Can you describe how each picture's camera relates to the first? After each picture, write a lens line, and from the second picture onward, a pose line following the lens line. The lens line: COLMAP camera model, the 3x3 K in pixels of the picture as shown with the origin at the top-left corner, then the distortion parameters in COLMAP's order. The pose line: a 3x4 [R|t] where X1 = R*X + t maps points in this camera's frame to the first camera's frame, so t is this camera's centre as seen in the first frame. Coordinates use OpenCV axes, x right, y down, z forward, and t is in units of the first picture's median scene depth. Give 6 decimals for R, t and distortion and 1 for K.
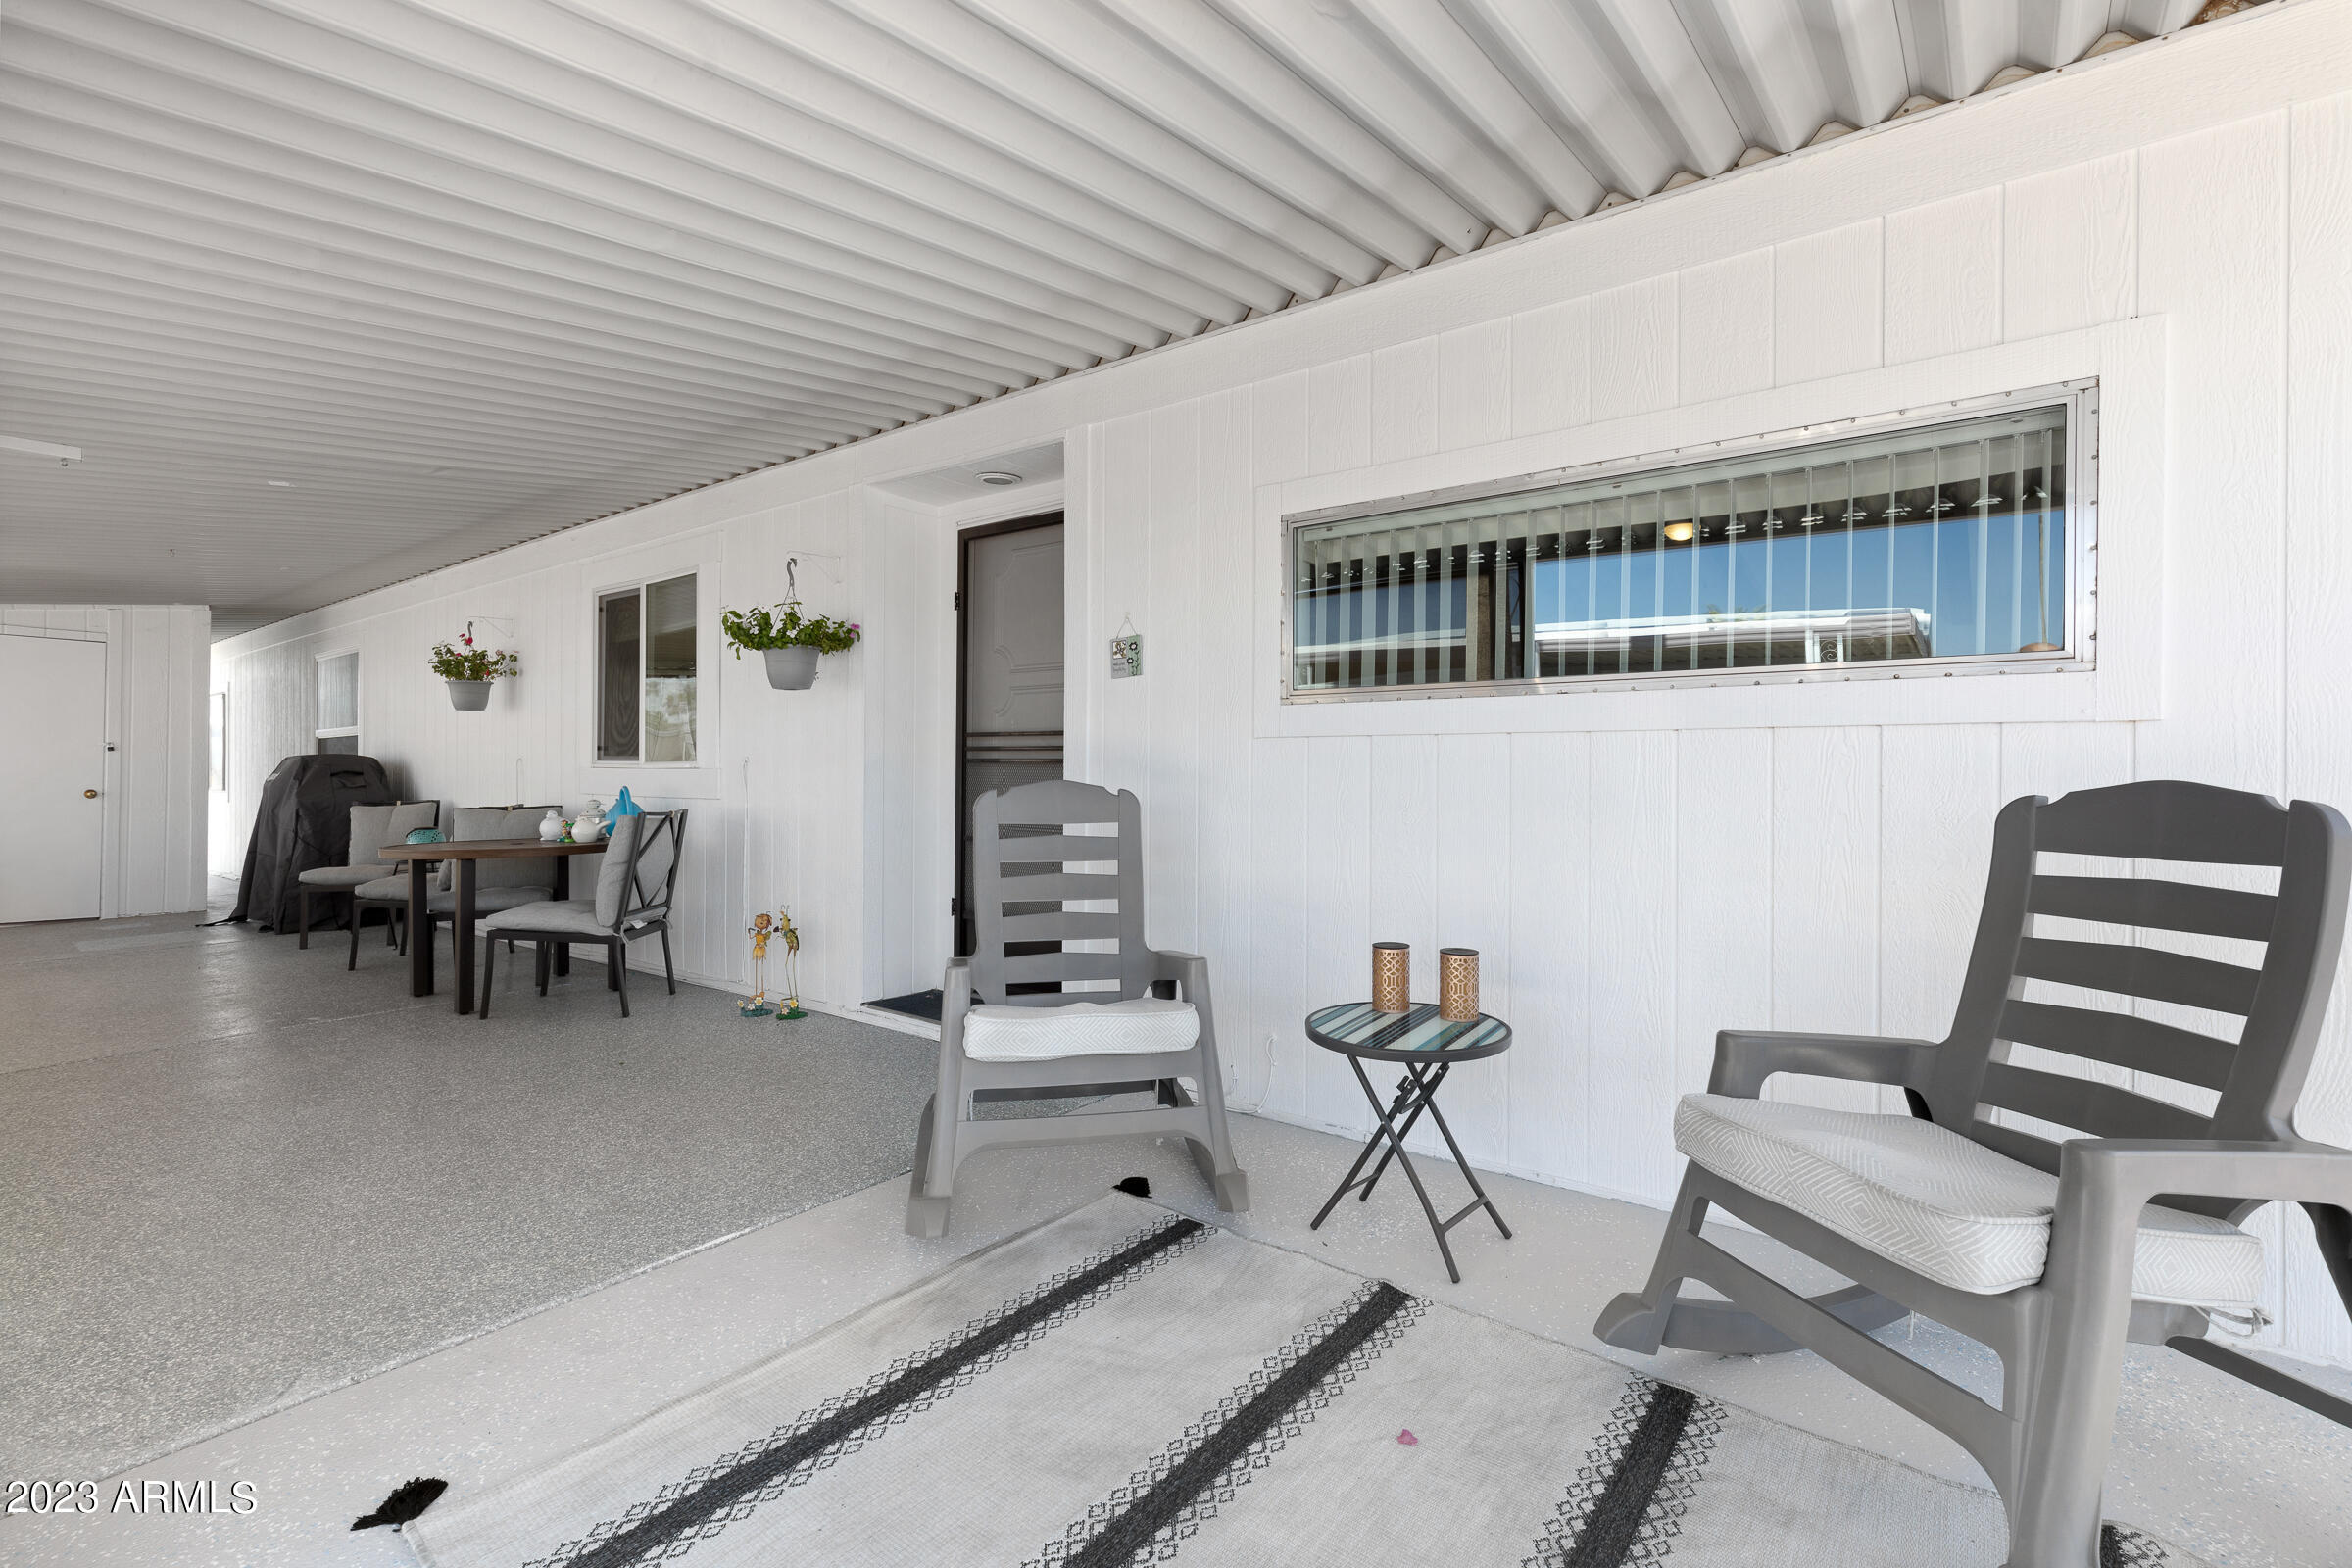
lens RADIAL K [[1067.9, 0, 1177.9], [0, 1067.9, 774.5], [0, 0, 1]] dist [0.002362, 0.000457]
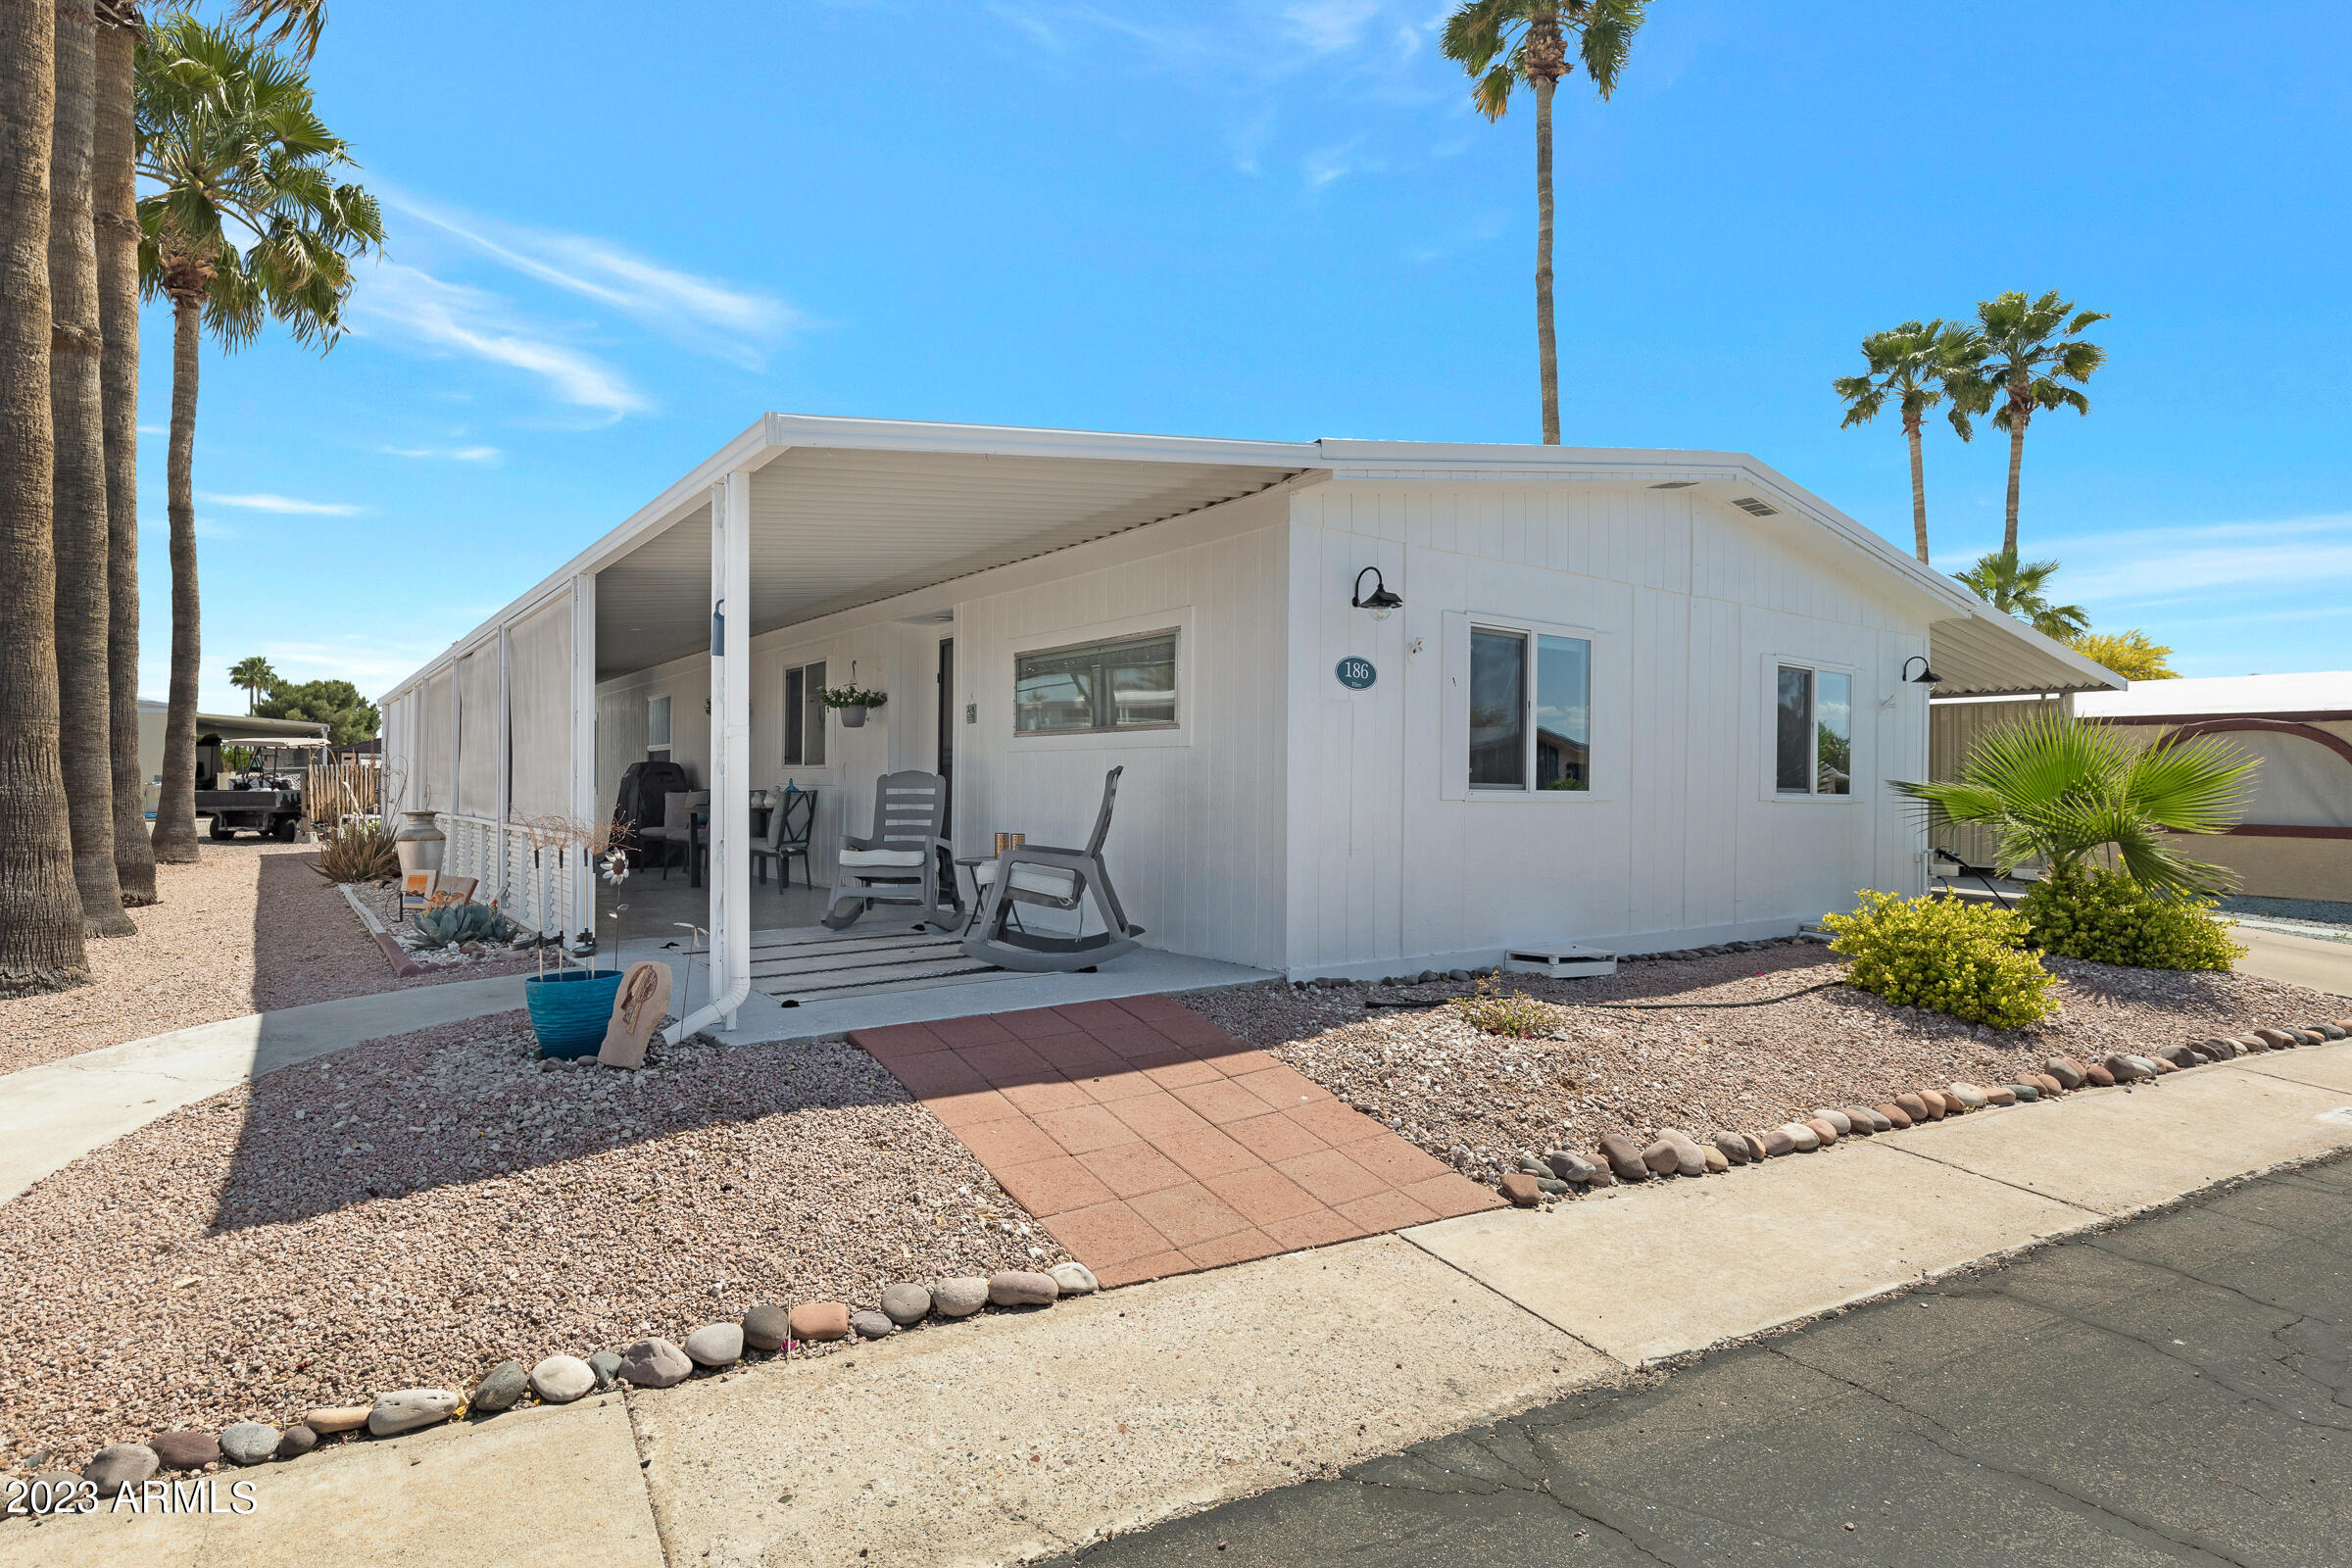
lens RADIAL K [[1294.7, 0, 1174.9], [0, 1294.7, 783.4], [0, 0, 1]] dist [-0.000621, -0.000022]
pose [[0.958712, 0.005363, -0.284327, 0.777970], [-0.006969, 0.999965, -0.004636, 0.026601], [0.284292, 0.006426, 0.958716, -0.981659]]
